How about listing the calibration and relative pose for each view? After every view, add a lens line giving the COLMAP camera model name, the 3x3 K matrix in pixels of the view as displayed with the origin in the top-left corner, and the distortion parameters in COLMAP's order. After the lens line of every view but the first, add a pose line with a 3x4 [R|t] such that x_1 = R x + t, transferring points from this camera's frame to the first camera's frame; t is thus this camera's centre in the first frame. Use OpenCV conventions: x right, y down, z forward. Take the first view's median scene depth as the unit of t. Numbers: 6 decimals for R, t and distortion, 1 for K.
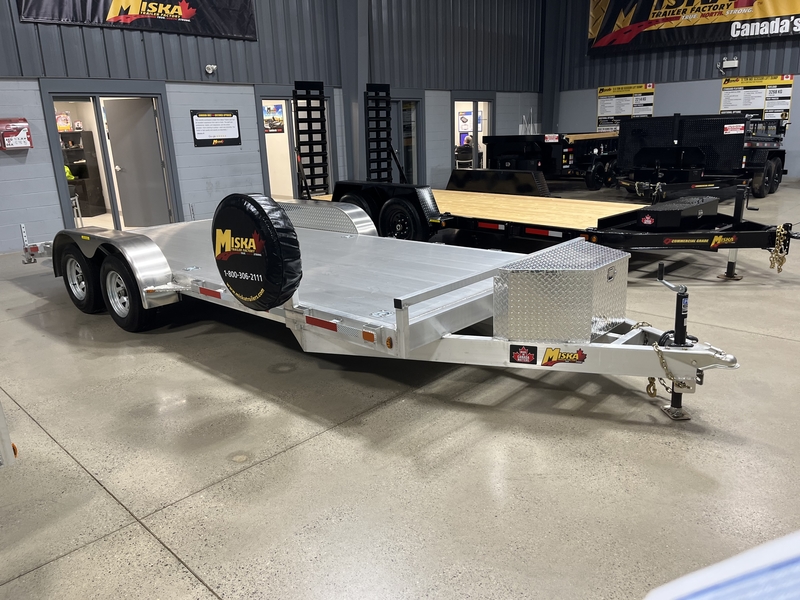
lens RADIAL K [[604.0, 0, 403.6], [0, 604.0, 296.9], [0, 0, 1]] dist [0.088410, -0.125044]
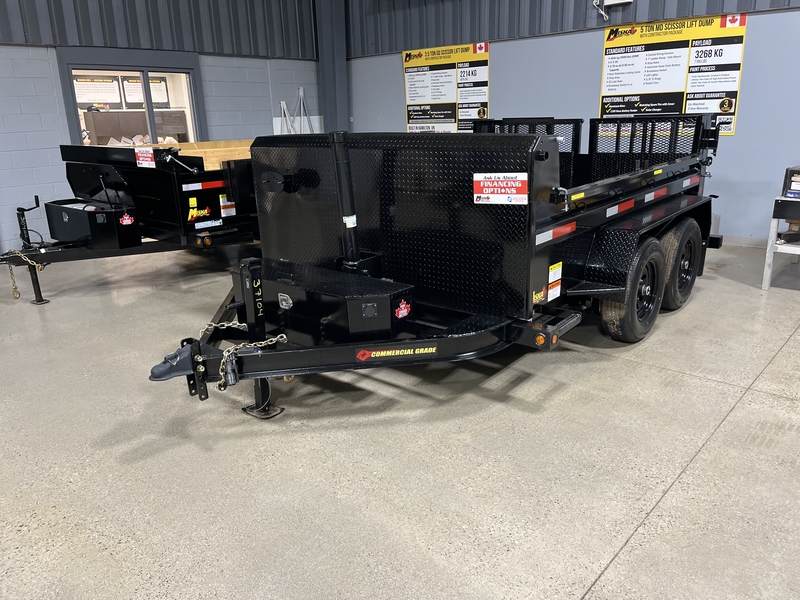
lens RADIAL K [[604.0, 0, 403.6], [0, 604.0, 296.9], [0, 0, 1]] dist [0.088410, -0.125044]
pose [[0.999723, -0.001119, 0.023509, 0.354877], [0.000598, 0.999755, 0.022124, -0.156787], [-0.023528, -0.022104, 0.999479, 0.521795]]
